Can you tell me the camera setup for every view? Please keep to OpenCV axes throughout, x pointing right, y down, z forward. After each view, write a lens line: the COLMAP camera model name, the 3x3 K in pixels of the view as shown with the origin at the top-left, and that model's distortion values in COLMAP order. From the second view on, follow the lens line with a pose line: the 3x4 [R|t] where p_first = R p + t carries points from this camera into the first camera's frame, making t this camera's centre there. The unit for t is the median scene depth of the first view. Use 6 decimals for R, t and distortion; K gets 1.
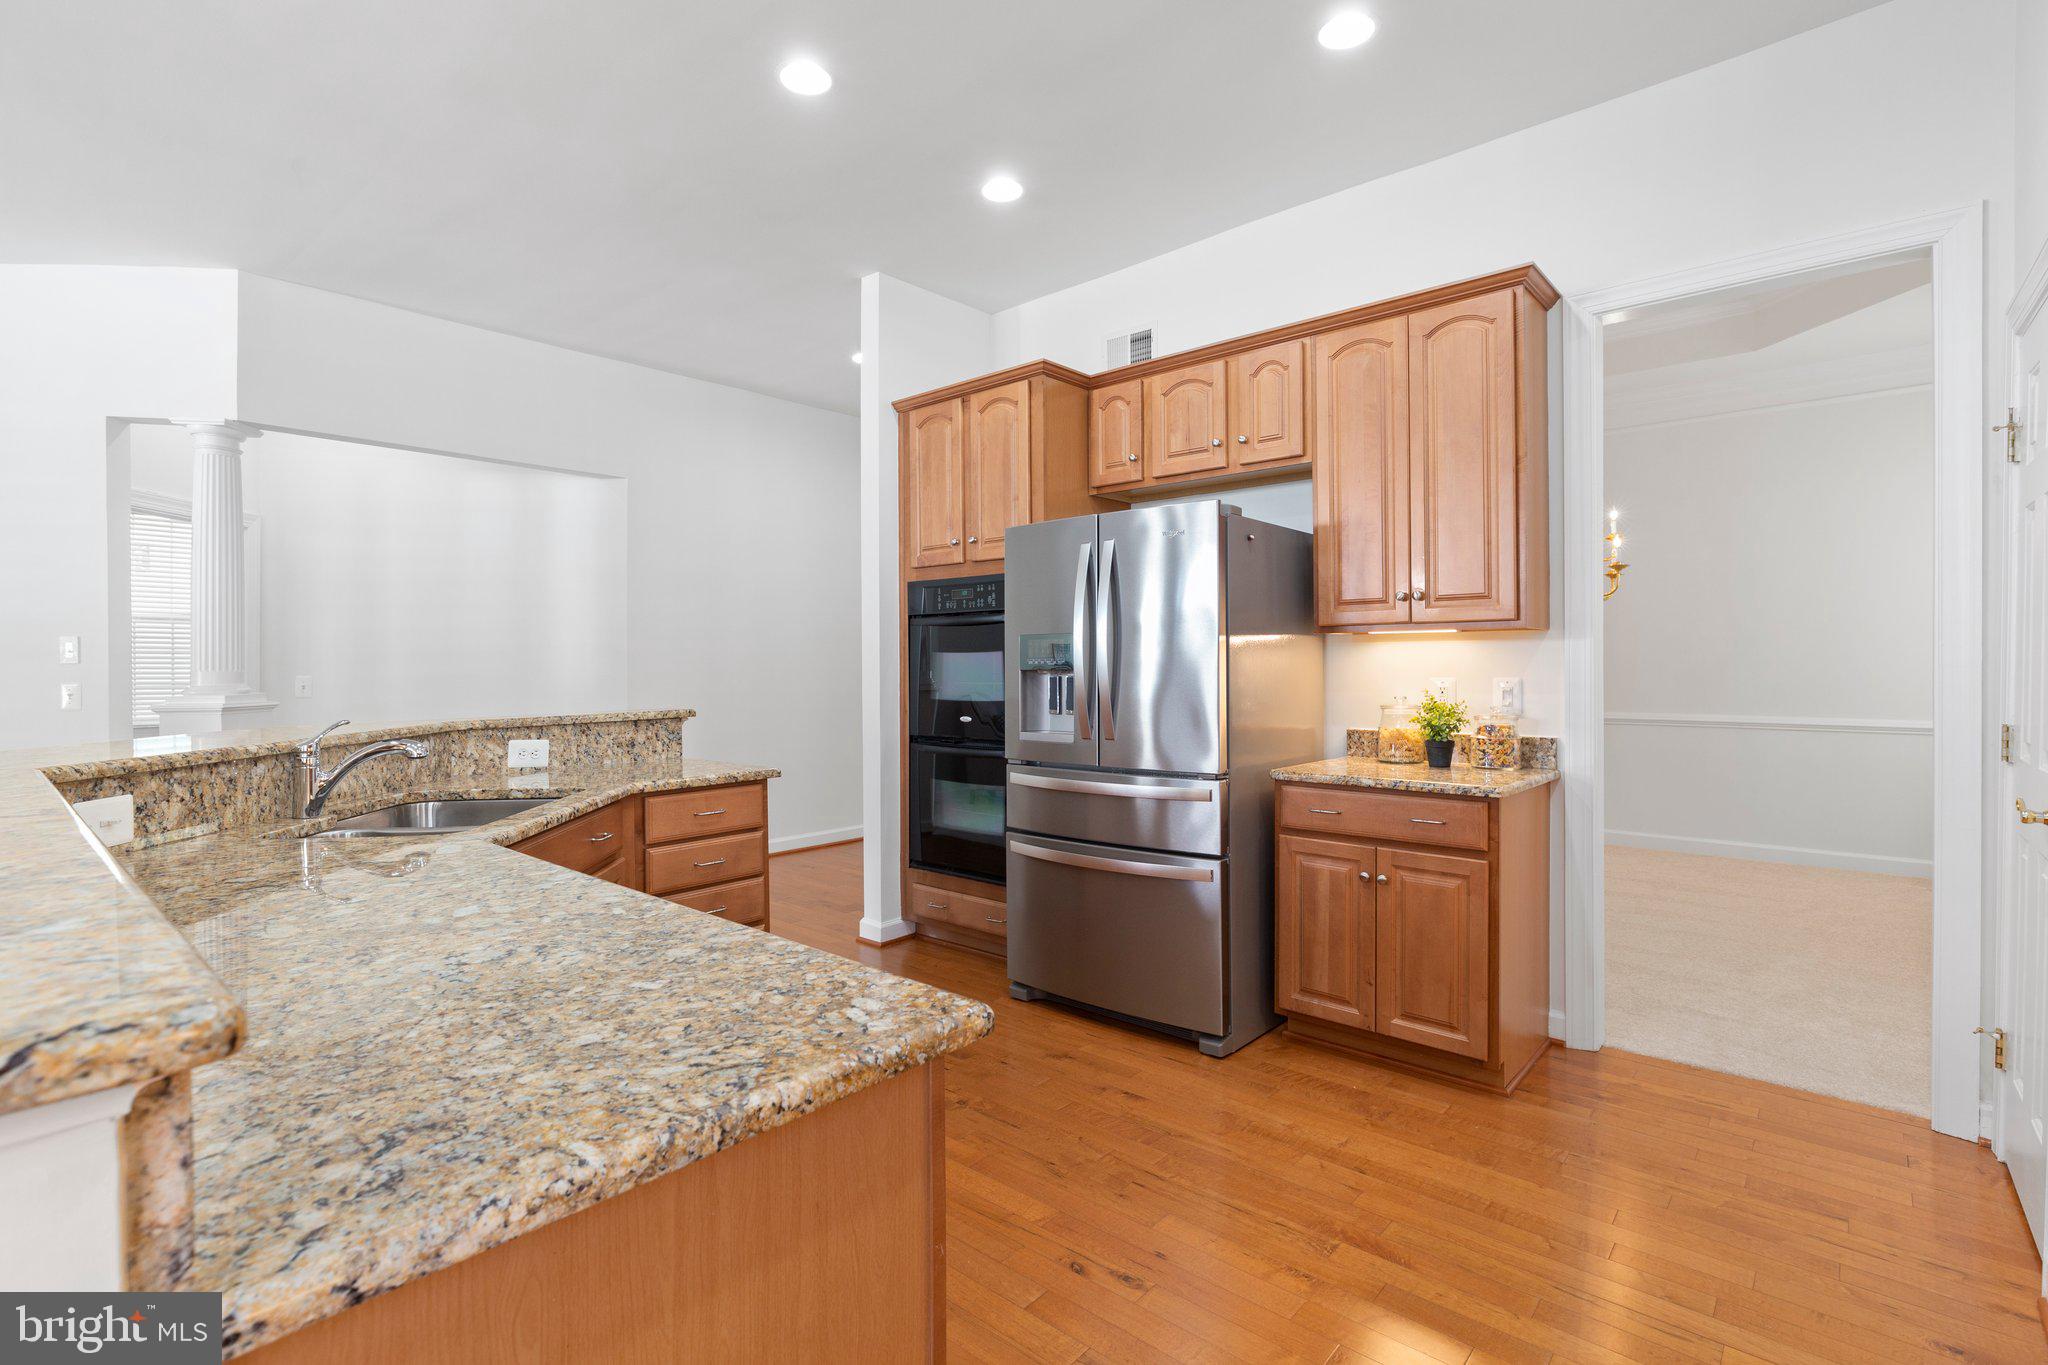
lens RADIAL K [[942.2, 0, 1024.0], [0, 942.2, 682.5], [0, 0, 1]] dist [-0.001454, 0.000068]
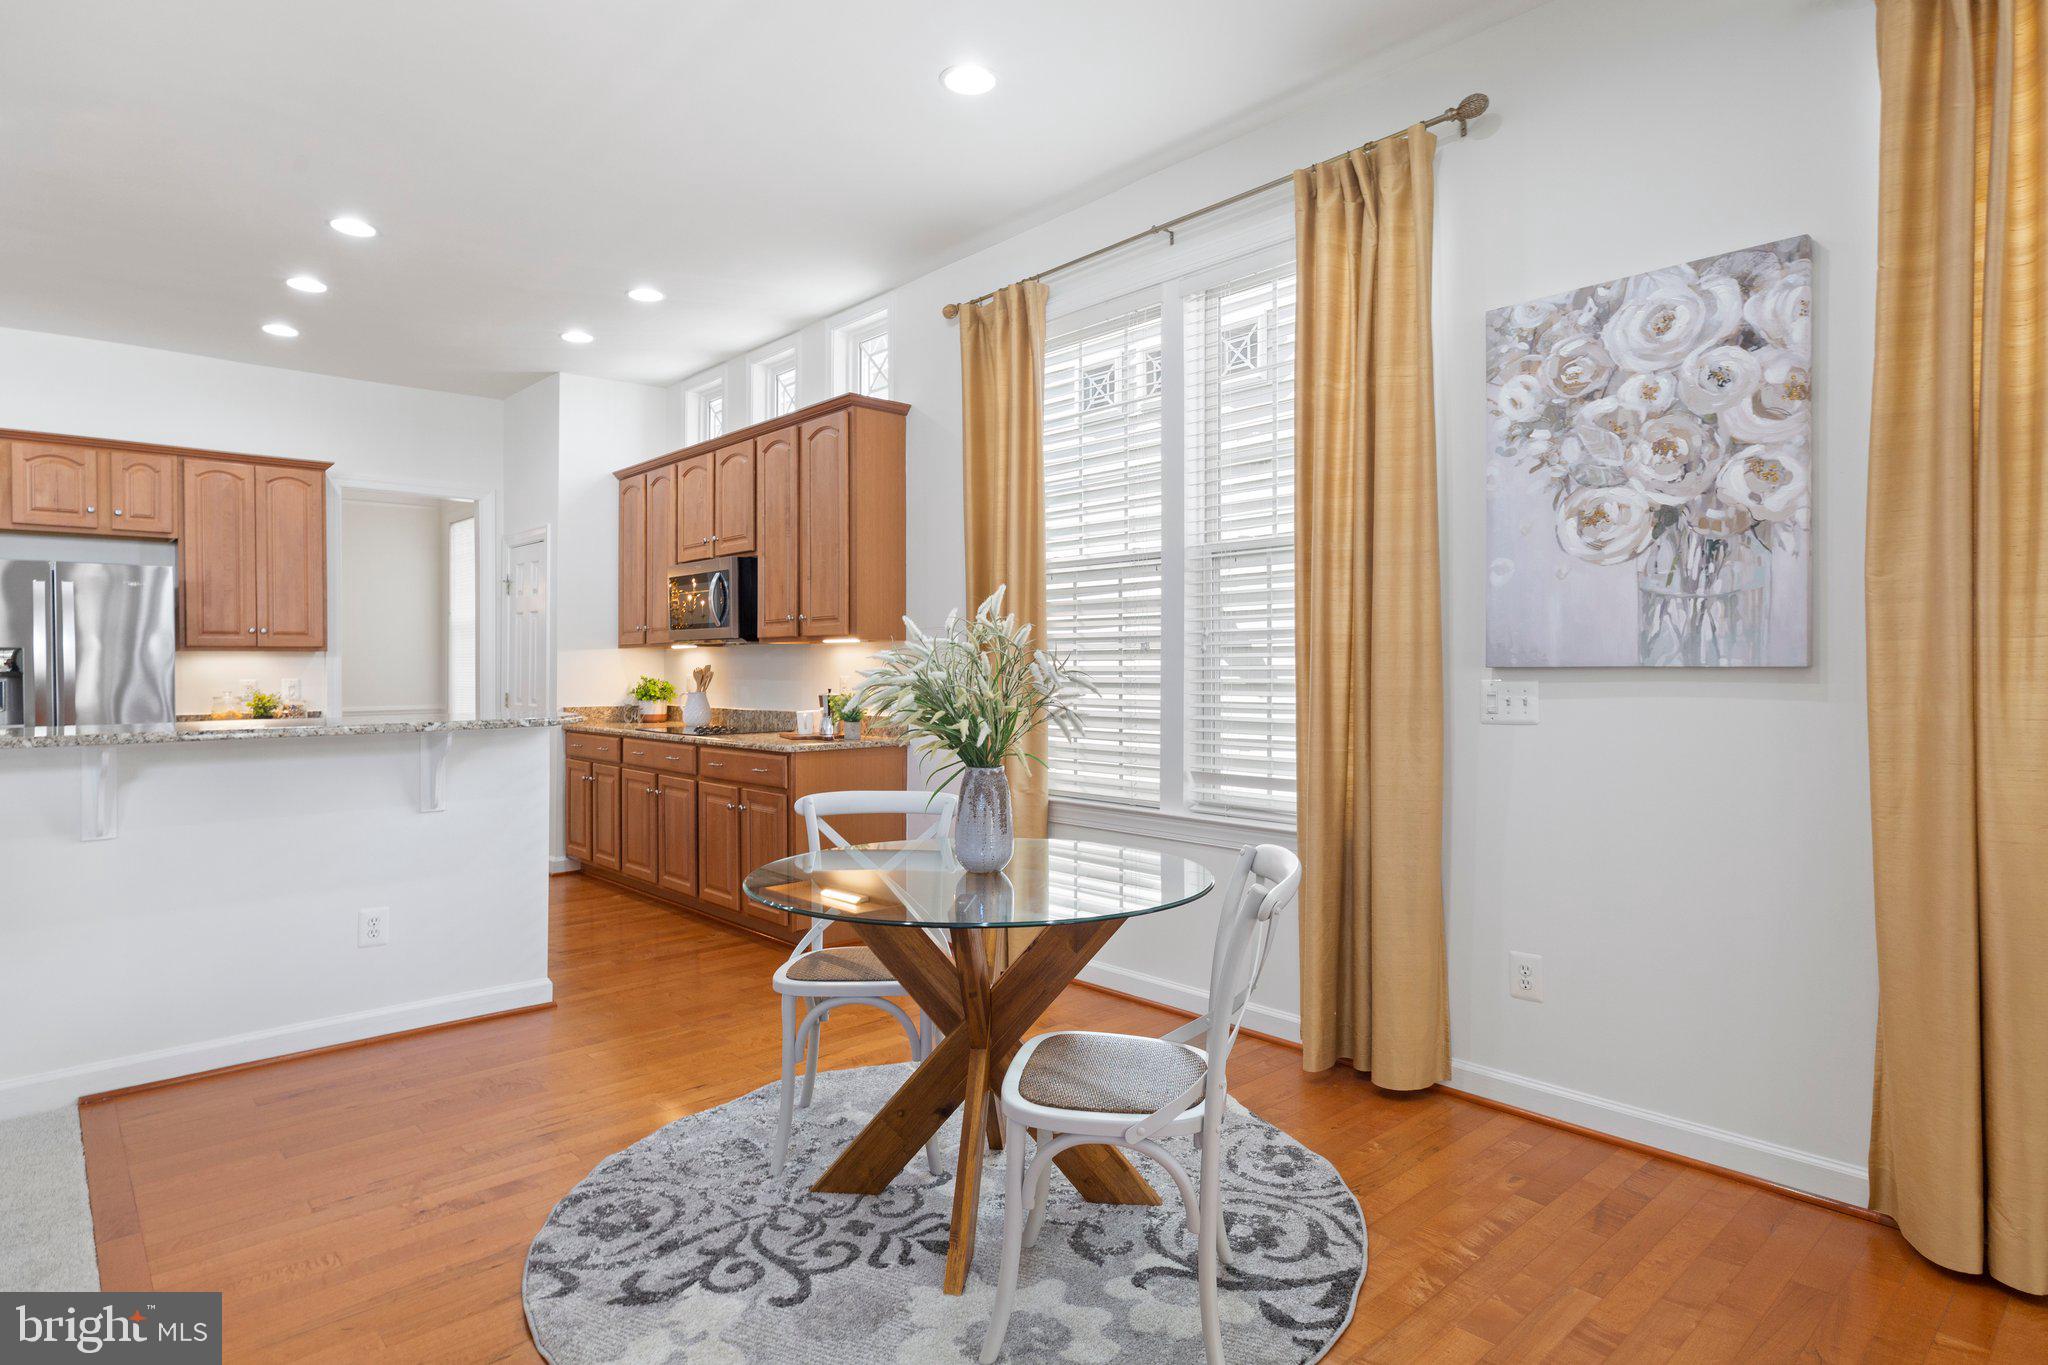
lens RADIAL K [[1096.7, 0, 1018.9], [0, 1096.7, 673.9], [0, 0, 1]] dist [0.000751, 0.000601]
pose [[0.105775, -0.001980, 0.994388, -1.331926], [0.023699, 0.999719, -0.000530, 0.018356], [-0.994108, 0.023622, 0.105793, -0.542747]]
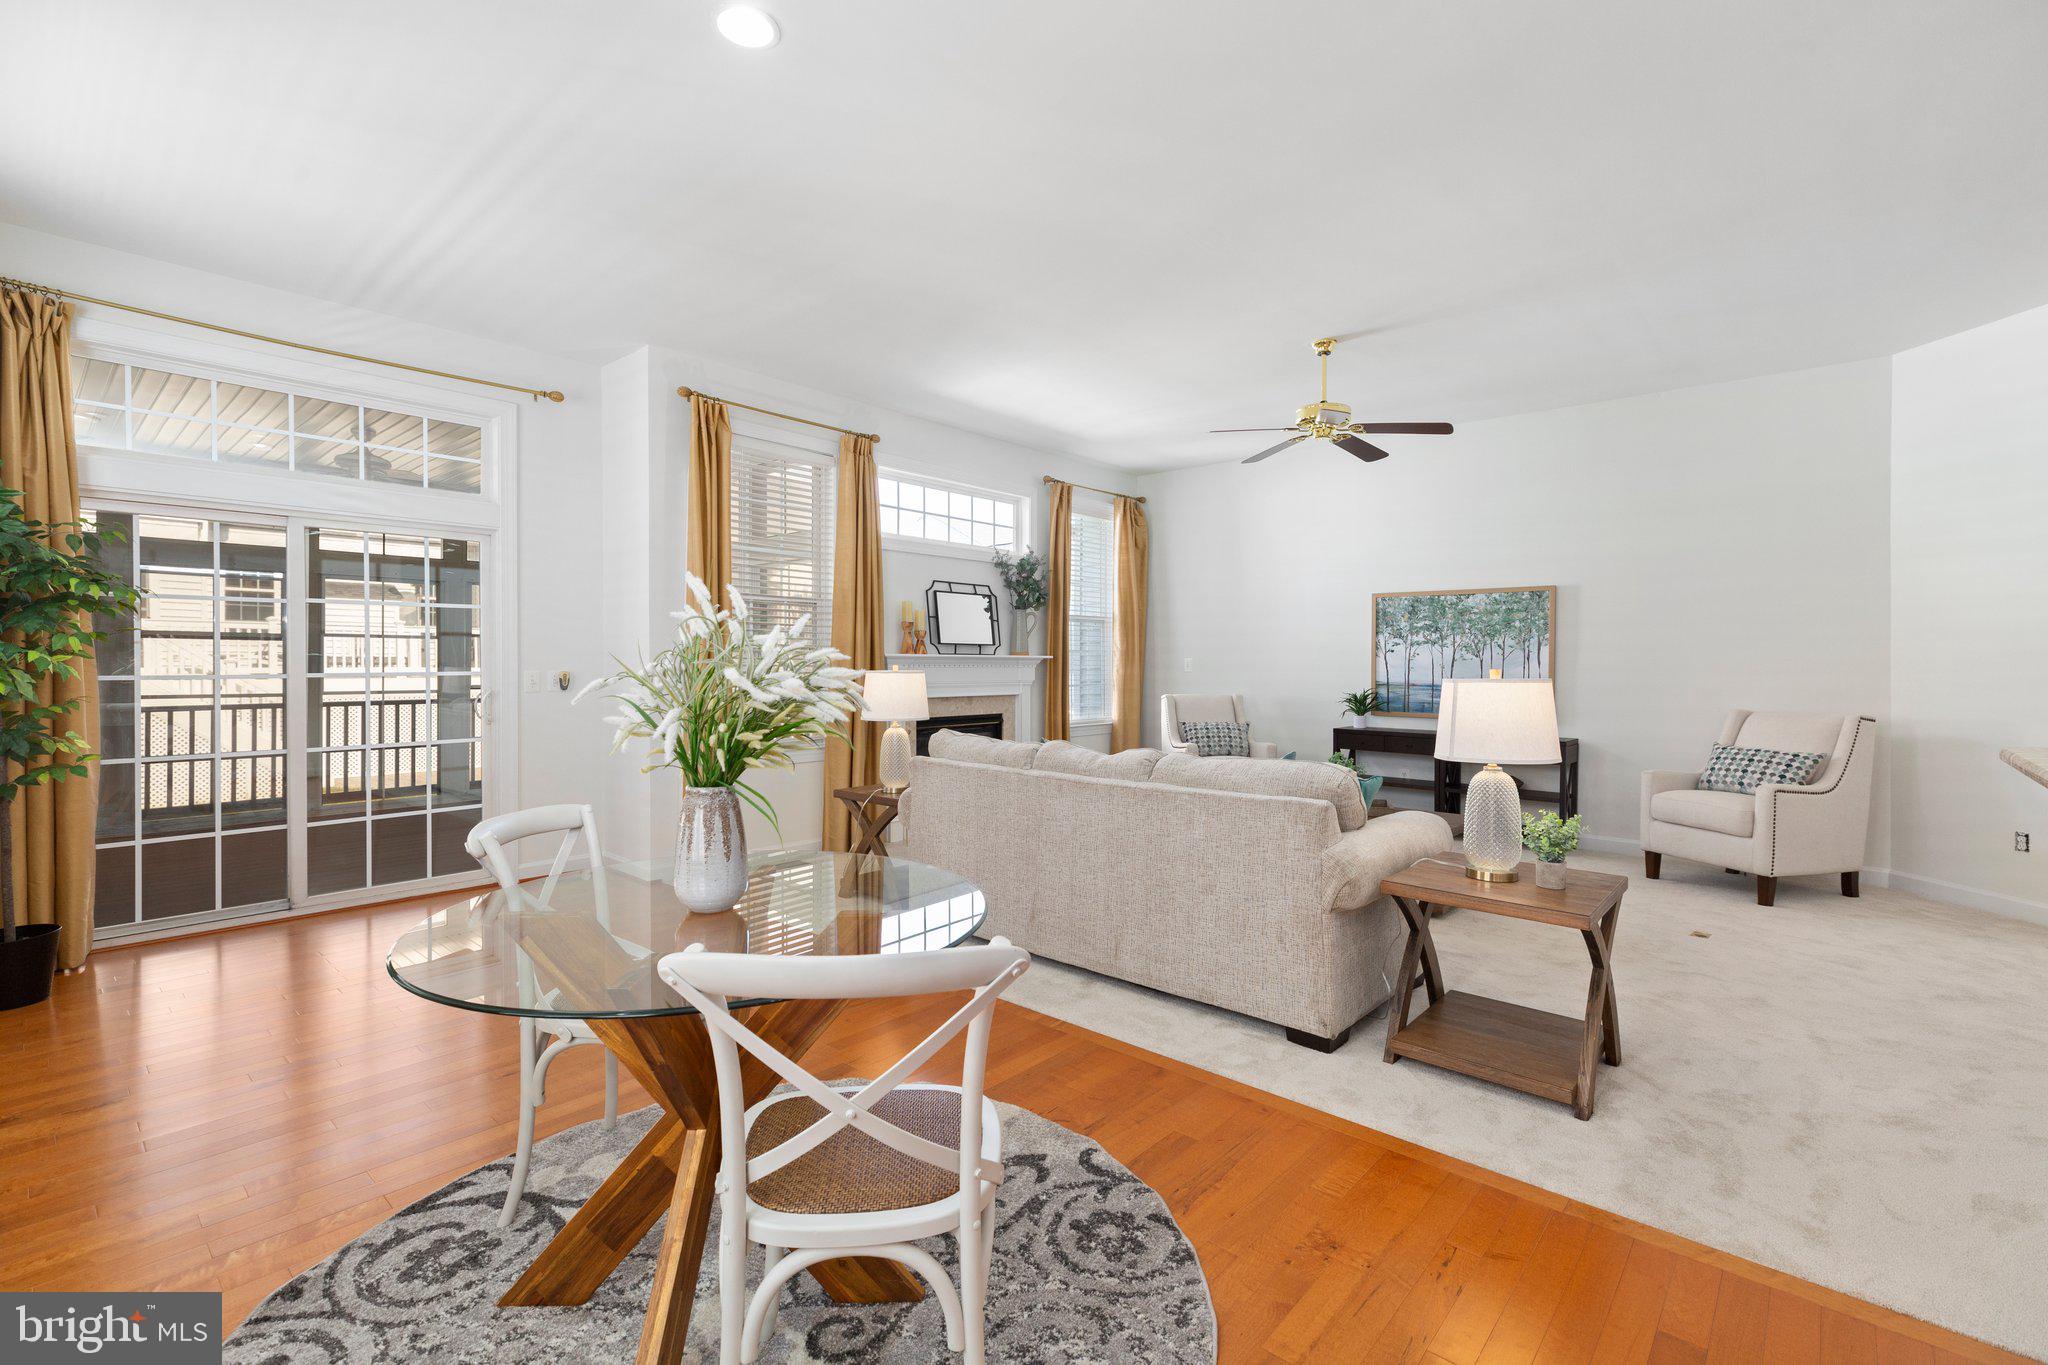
lens RADIAL K [[907.3, 0, 1022.9], [0, 907.3, 670.6], [0, 0, 1]] dist [0.002846, 0.000554]
pose [[-0.004552, 0.012529, -0.999911, -0.023269], [-0.022739, 0.999662, 0.012629, 0.002779], [0.999731, 0.022794, -0.004266, -0.247746]]
